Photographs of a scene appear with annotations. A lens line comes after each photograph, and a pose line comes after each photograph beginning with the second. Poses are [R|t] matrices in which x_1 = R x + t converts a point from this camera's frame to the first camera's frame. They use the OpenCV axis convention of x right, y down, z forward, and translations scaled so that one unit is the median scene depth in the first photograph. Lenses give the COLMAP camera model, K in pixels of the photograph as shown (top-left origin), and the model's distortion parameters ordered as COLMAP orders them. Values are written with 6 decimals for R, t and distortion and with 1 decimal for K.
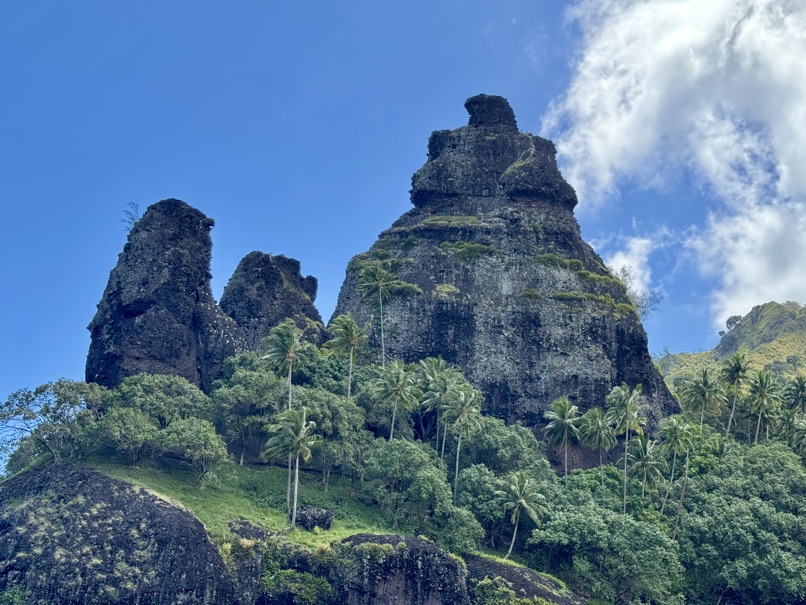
lens RADIAL K [[1113.1, 0, 403.0], [0, 1113.1, 302.5], [0, 0, 1]] dist [0.115318, -0.083349]
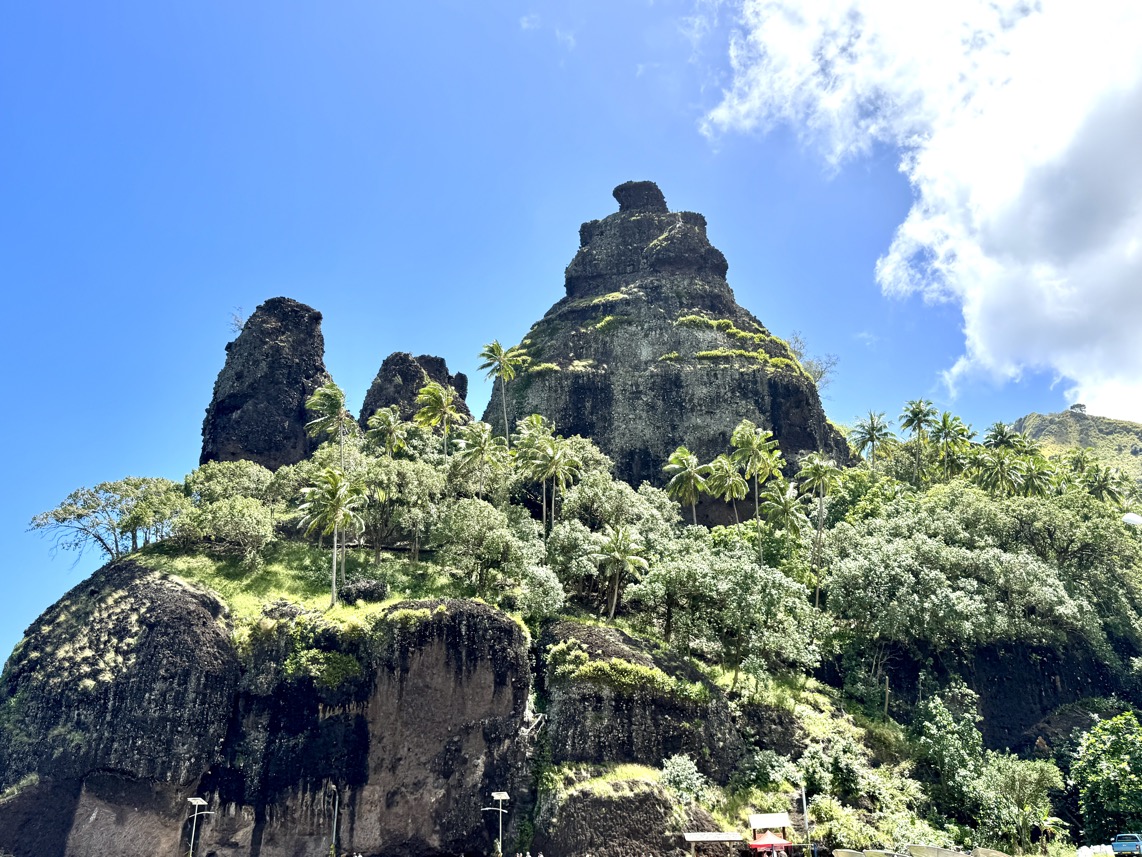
lens RADIAL K [[925.9, 0, 571.0], [0, 925.9, 428.5], [0, 0, 1]] dist [0.089930, -0.148300]
pose [[0.981823, -0.116435, -0.149887, 0.157284], [0.109187, 0.992457, -0.055736, 0.097167], [0.155246, 0.038357, 0.987131, 0.237403]]
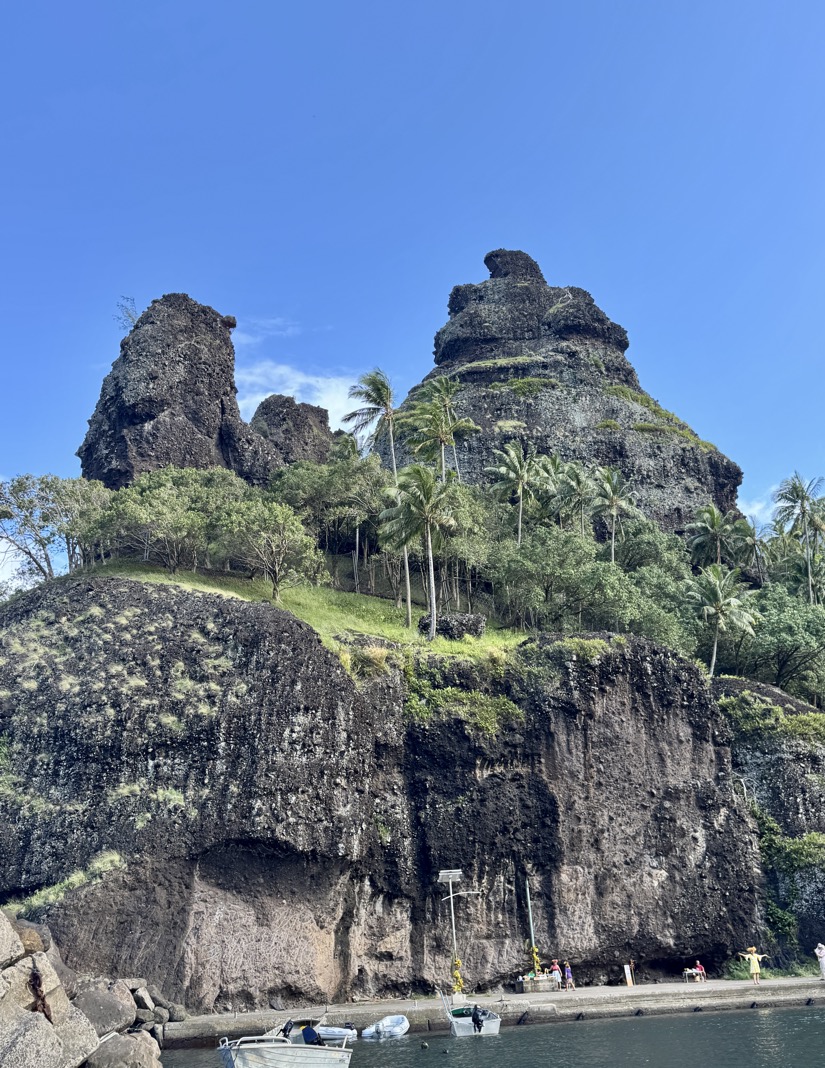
lens RADIAL K [[921.9, 0, 415.2], [0, 921.9, 571.9], [0, 0, 1]] dist [0.172384, -0.370672]
pose [[0.992880, -0.057495, 0.104327, -0.124162], [0.063097, 0.996692, -0.051219, 0.145345], [-0.101038, 0.057437, 0.993223, 0.354323]]
